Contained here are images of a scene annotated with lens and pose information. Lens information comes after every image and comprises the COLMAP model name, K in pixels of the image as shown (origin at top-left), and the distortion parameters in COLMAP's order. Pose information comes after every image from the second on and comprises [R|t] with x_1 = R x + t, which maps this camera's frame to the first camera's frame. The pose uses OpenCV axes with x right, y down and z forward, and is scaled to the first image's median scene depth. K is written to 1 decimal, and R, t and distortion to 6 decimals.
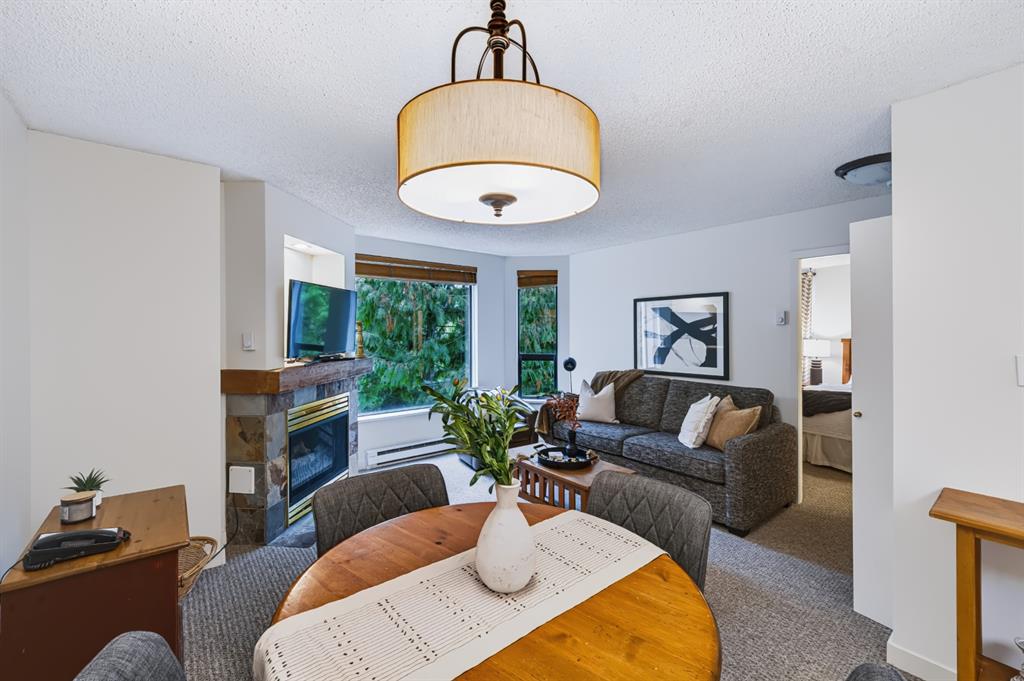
lens RADIAL K [[430.1, 0, 513.9], [0, 430.1, 332.5], [0, 0, 1]] dist [0.009994, -0.010318]
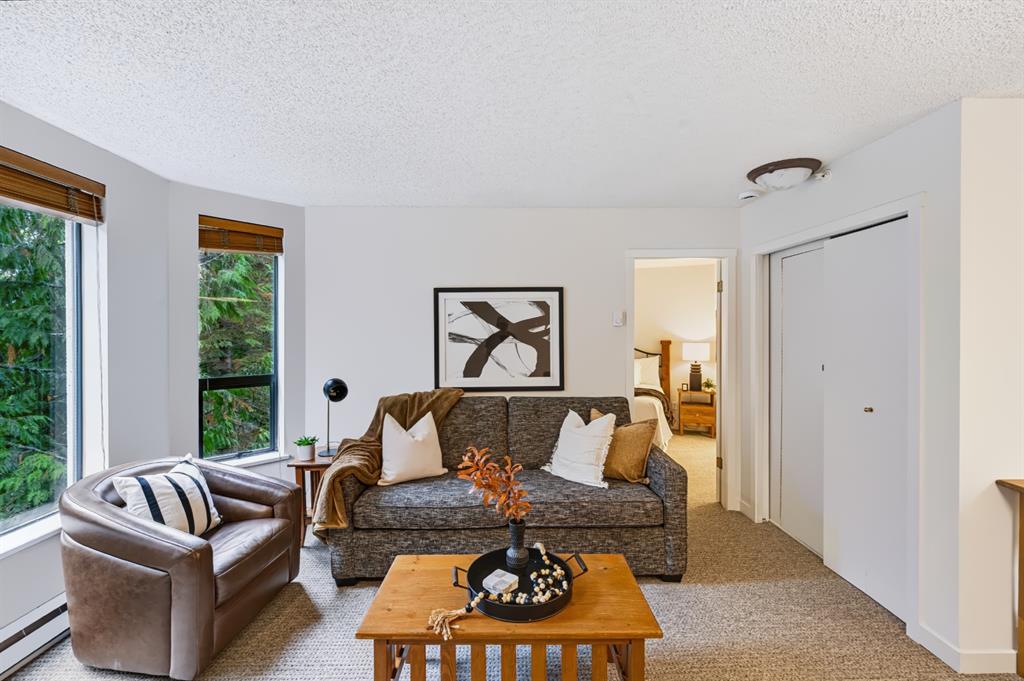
lens RADIAL K [[430.1, 0, 513.9], [0, 430.1, 332.5], [0, 0, 1]] dist [0.009994, -0.010318]
pose [[0.607327, 0.000195, 0.794452, -0.221835], [0.004240, 0.999985, -0.003487, -0.001622], [-0.794441, 0.005486, 0.607317, 0.516395]]
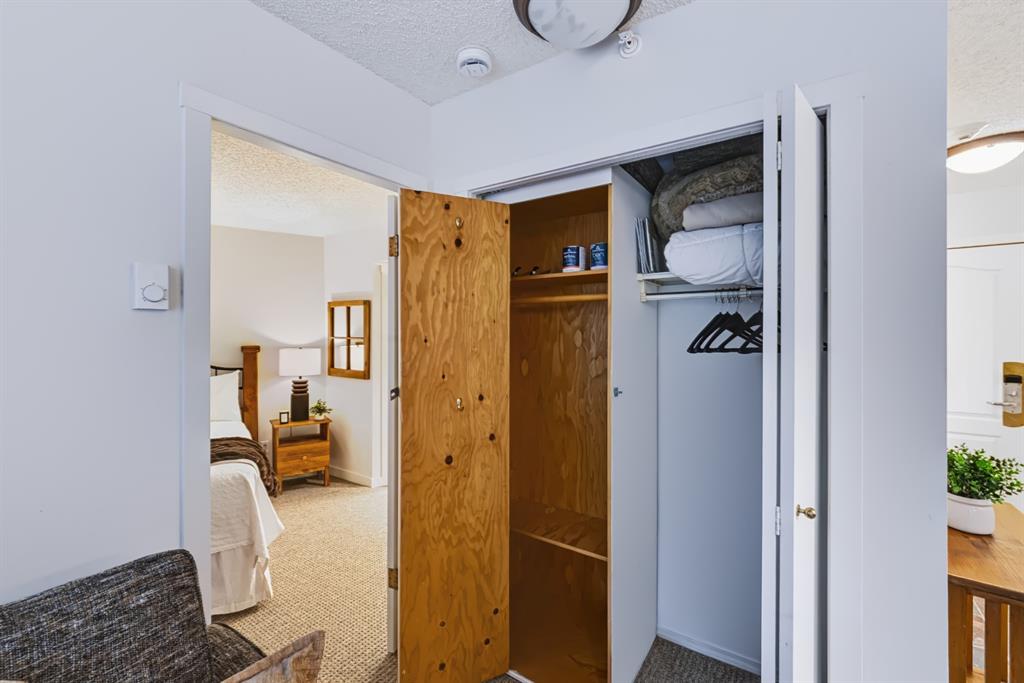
lens RADIAL K [[430.1, 0, 513.9], [0, 430.1, 333.5], [0, 0, 1]] dist [0.009994, -0.010318]
pose [[-0.275251, 0.001463, 0.961371, 0.215377], [0.001604, 0.999998, -0.001063, -0.002266], [-0.961371, 0.001249, -0.275253, 0.708451]]
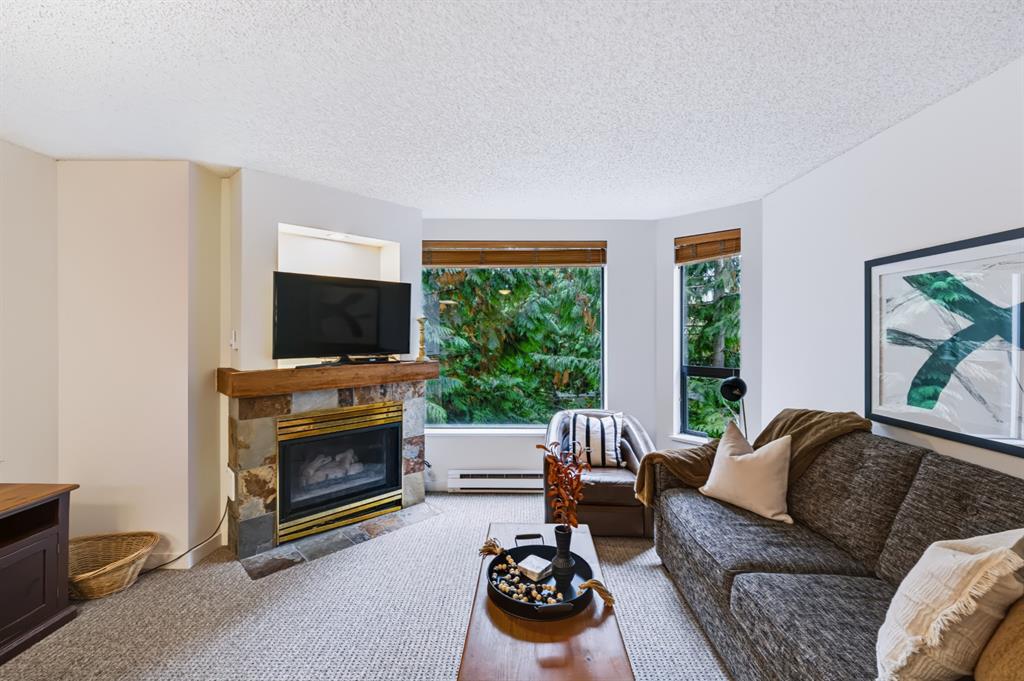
lens RADIAL K [[430.1, 0, 513.9], [0, 430.1, 332.5], [0, 0, 1]] dist [0.009994, -0.010318]
pose [[0.769788, 0.003051, -0.638293, 0.312840], [-0.003412, 0.999994, 0.000665, 0.000527], [0.638291, 0.001666, 0.769793, 0.439368]]
